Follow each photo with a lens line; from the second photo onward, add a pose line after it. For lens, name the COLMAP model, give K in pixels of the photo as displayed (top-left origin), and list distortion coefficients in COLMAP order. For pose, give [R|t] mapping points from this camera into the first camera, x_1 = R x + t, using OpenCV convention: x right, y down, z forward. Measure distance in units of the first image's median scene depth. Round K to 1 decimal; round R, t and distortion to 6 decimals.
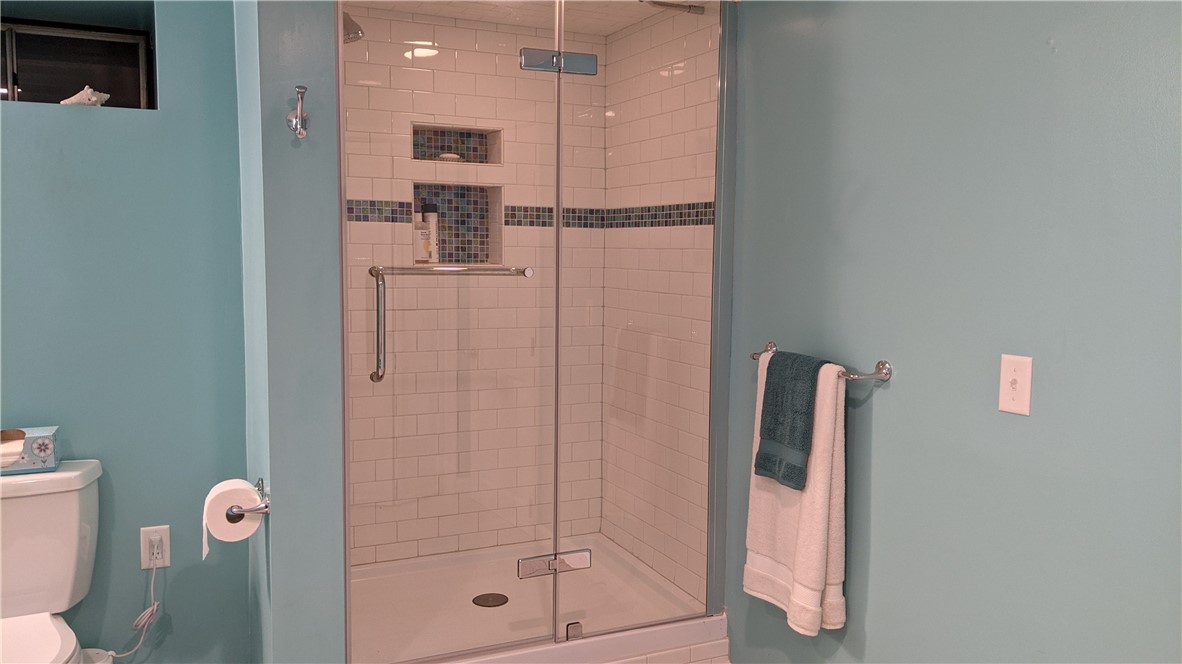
lens RADIAL K [[932.1, 0, 591.0], [0, 932.1, 332.0], [0, 0, 1]] dist [0.144325, -0.273623]
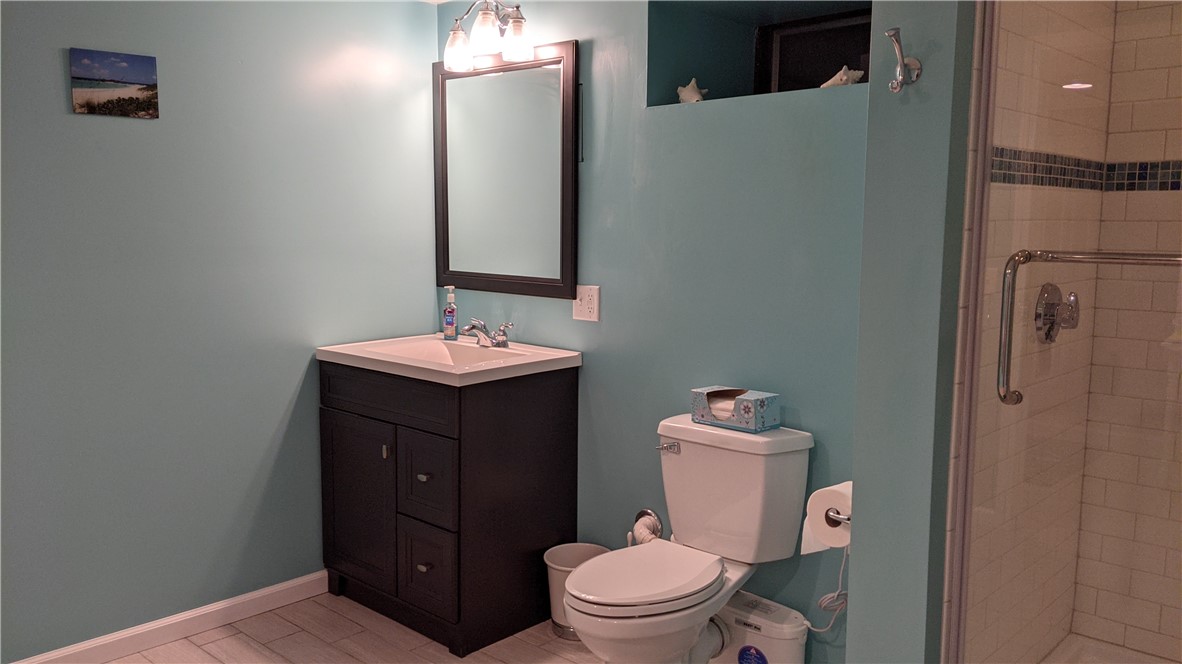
lens RADIAL K [[932.1, 0, 591.0], [0, 932.1, 332.0], [0, 0, 1]] dist [0.144325, -0.273623]
pose [[0.407083, 0.103596, -0.907497, 0.325008], [-0.082904, 0.993637, 0.076240, -0.035630], [0.909621, 0.044199, 0.413081, 0.381569]]
